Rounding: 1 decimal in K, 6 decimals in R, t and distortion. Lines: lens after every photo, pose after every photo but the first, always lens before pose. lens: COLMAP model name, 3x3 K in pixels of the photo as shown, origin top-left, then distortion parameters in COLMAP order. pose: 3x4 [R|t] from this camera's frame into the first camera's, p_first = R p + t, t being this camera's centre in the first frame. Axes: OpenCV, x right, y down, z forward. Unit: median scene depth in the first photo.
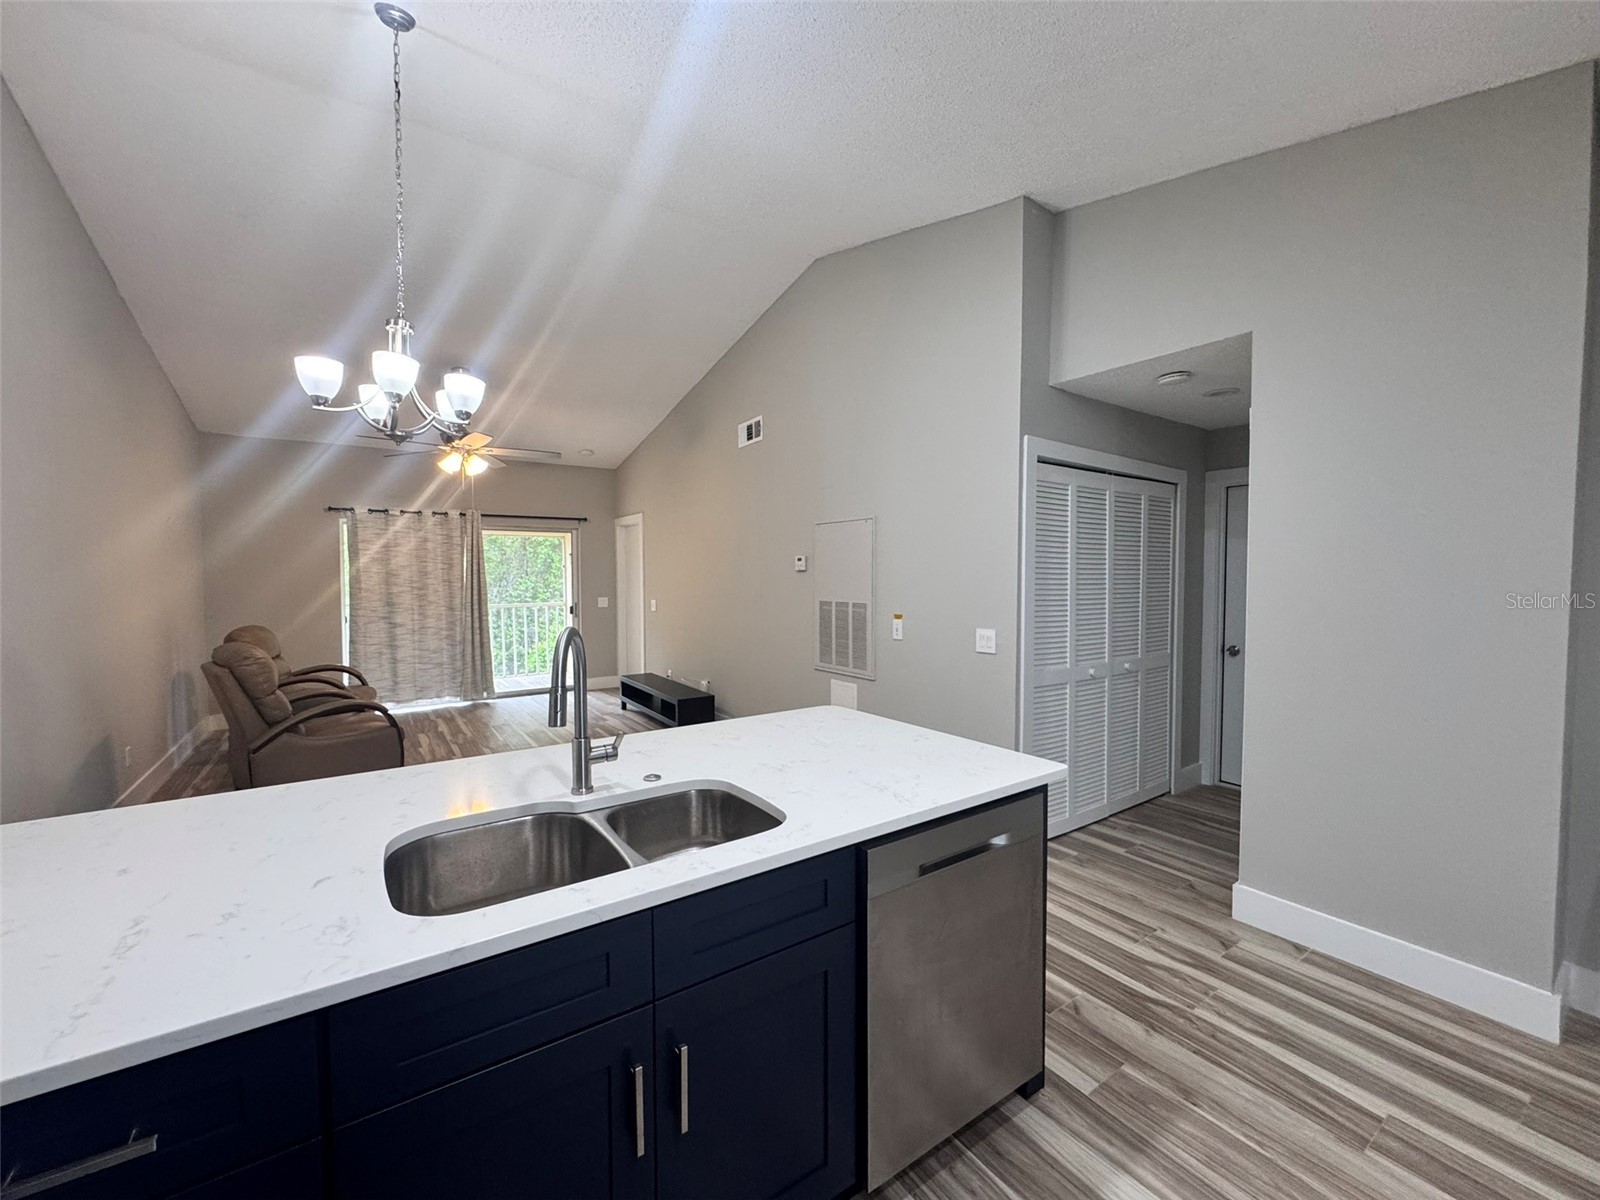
lens RADIAL K [[640.7, 0, 798.8], [0, 640.7, 598.9], [0, 0, 1]] dist [-0.003786, -0.000060]
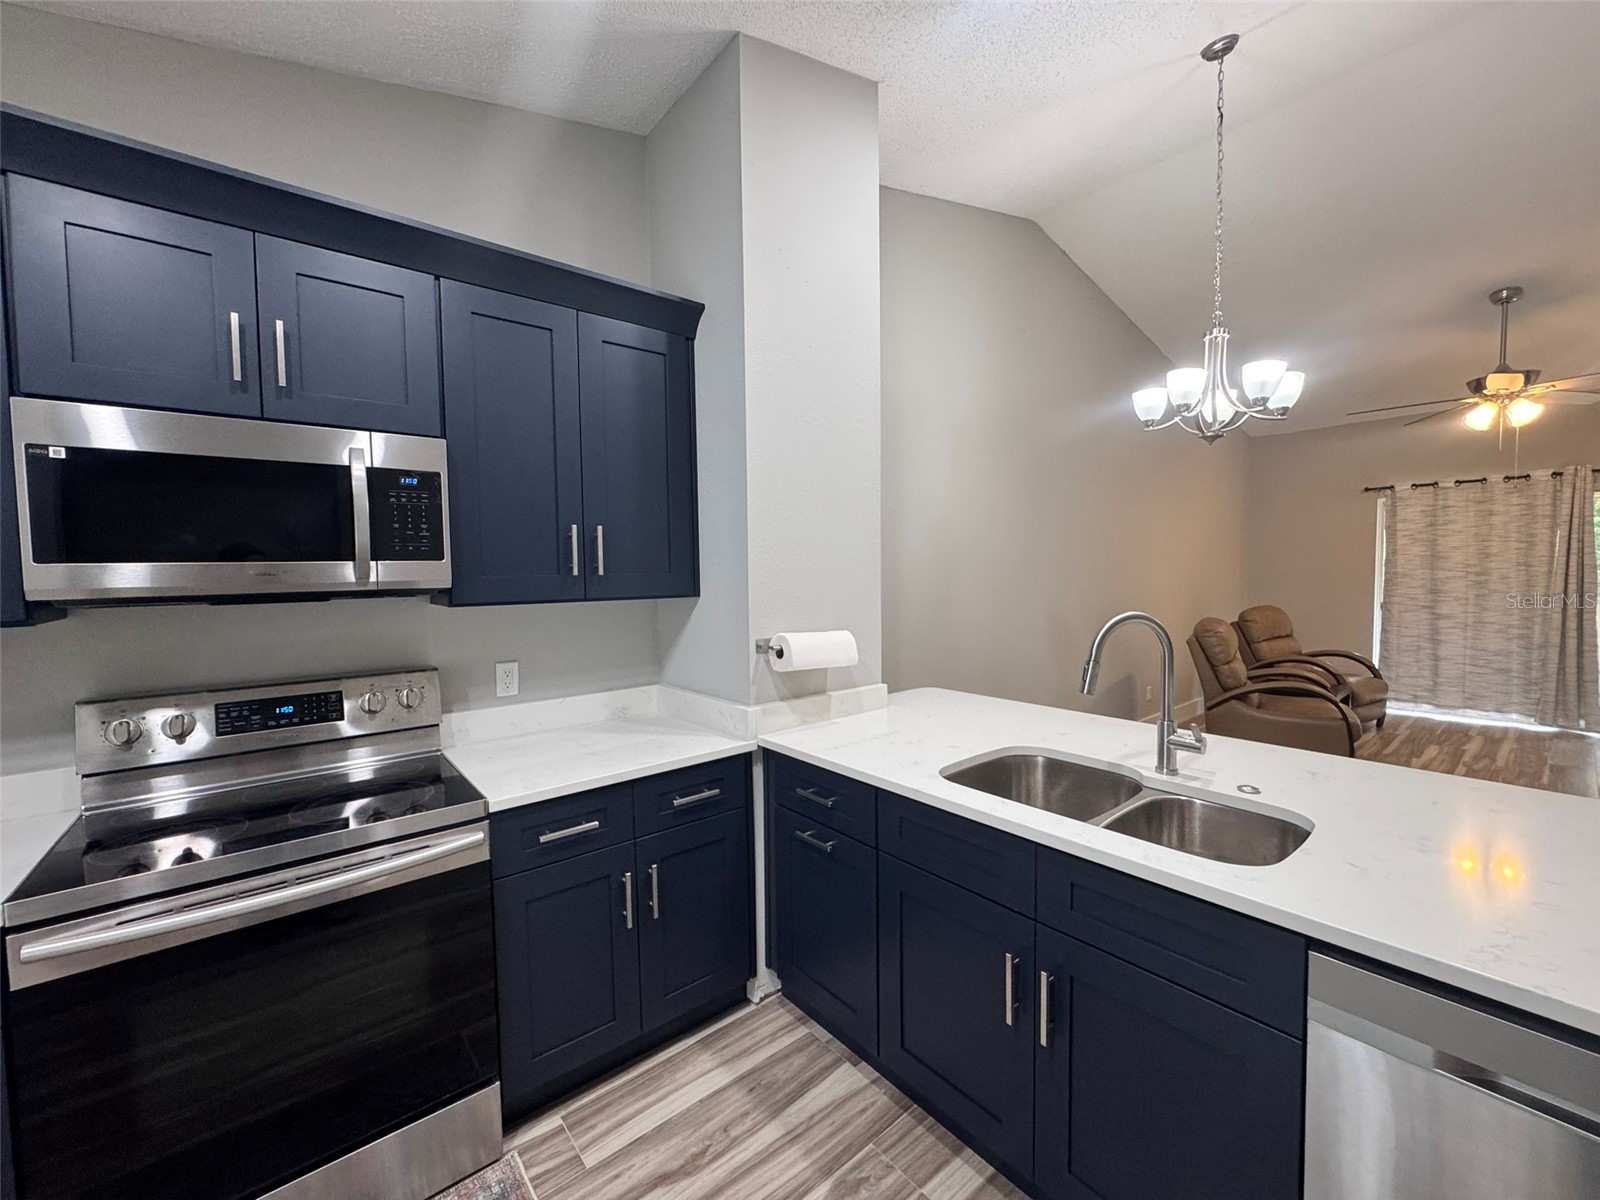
lens RADIAL K [[640.7, 0, 798.8], [0, 640.7, 598.9], [0, 0, 1]] dist [-0.003786, -0.000060]
pose [[0.082957, 0.049110, -0.995342, 0.147330], [-0.022170, 0.998629, 0.047424, -0.003853], [0.996306, 0.018132, 0.083932, 0.072078]]
